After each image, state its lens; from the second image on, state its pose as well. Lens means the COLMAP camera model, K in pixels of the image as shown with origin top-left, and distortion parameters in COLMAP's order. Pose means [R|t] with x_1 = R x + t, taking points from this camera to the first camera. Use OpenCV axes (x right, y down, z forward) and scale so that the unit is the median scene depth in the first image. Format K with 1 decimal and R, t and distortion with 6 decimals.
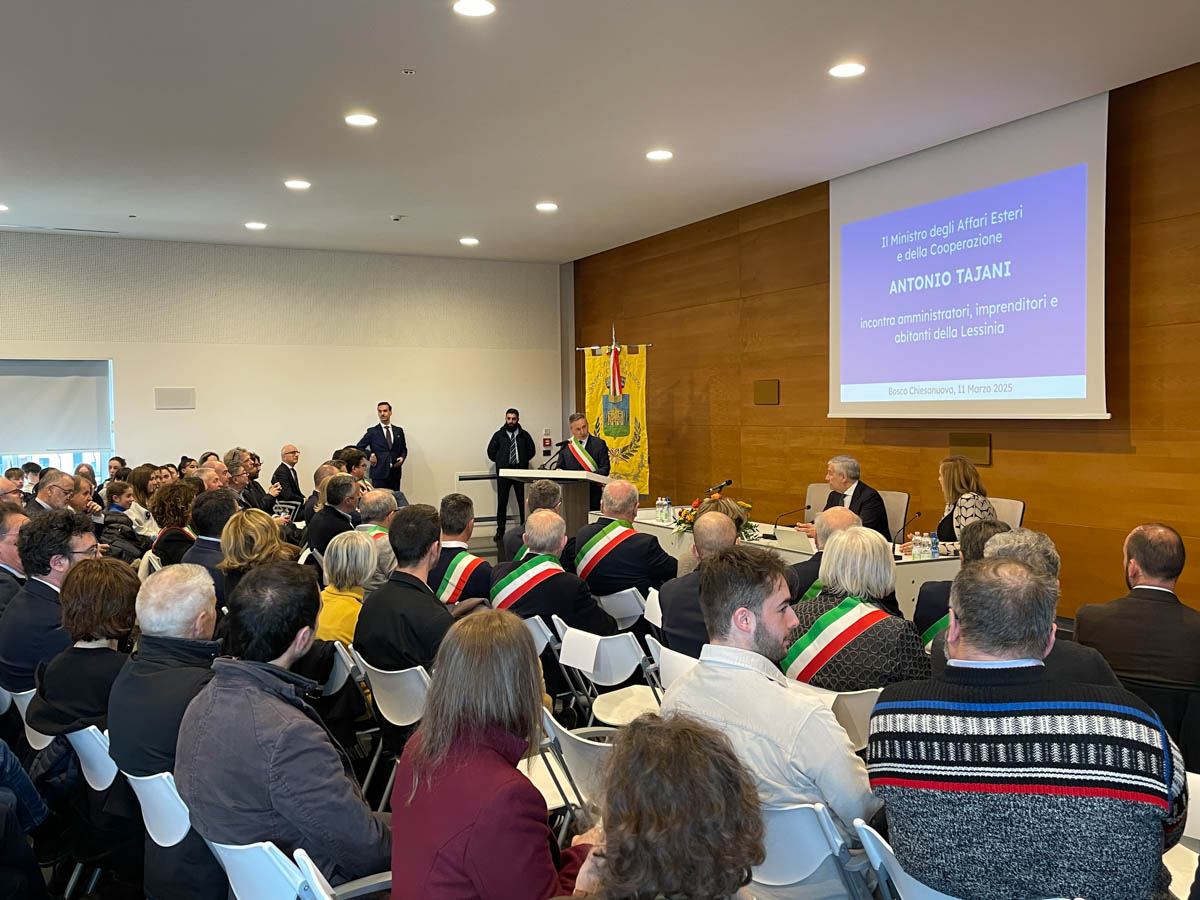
lens RADIAL K [[1068.2, 0, 600.0], [0, 1068.2, 450.0], [0, 0, 1]] dist [0.043091, -0.002065]
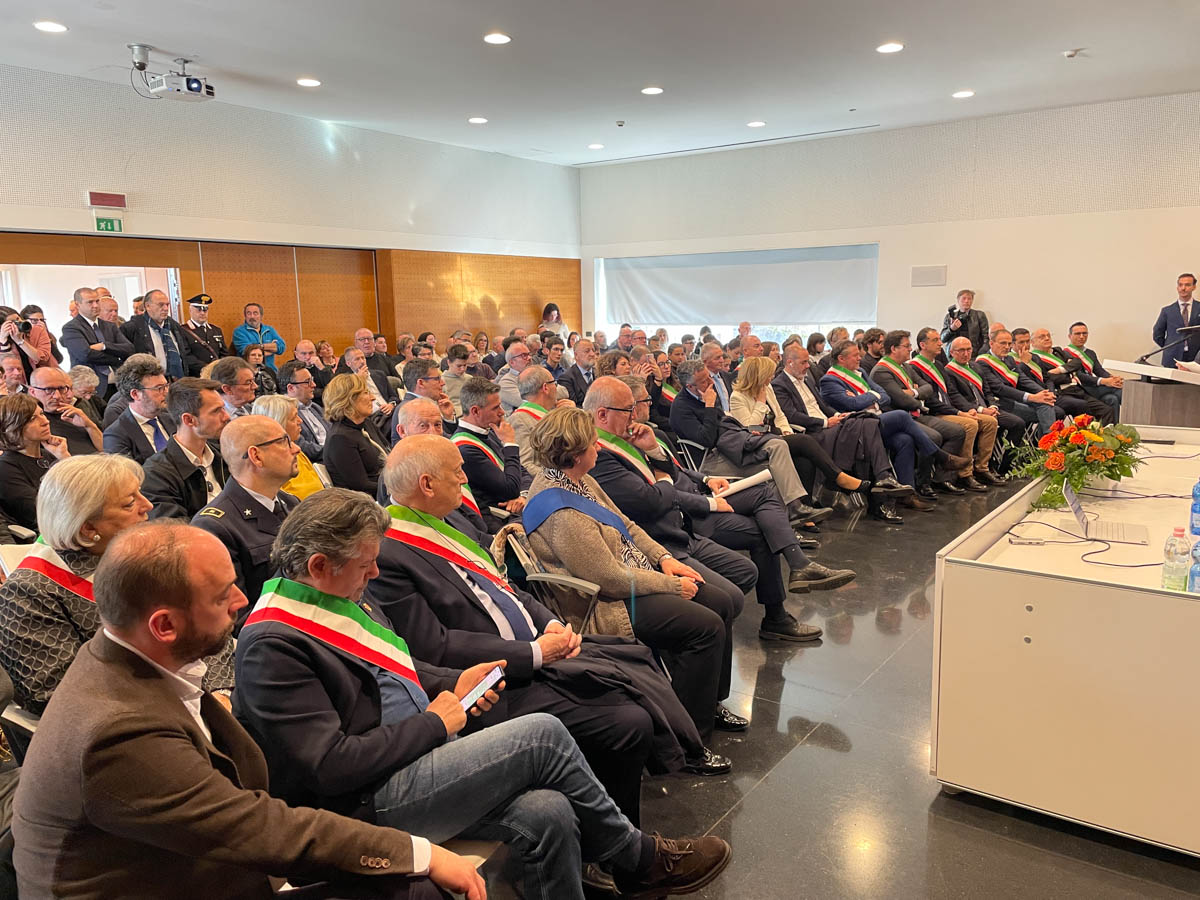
lens RADIAL K [[905.5, 0, 621.7], [0, 905.5, 454.5], [0, 0, 1]] dist [0.096520, -0.124440]
pose [[0.481367, 0.148414, -0.863863, 0.320947], [-0.020027, 0.987166, 0.158439, -0.013170], [0.876291, -0.058967, 0.478161, 0.332293]]
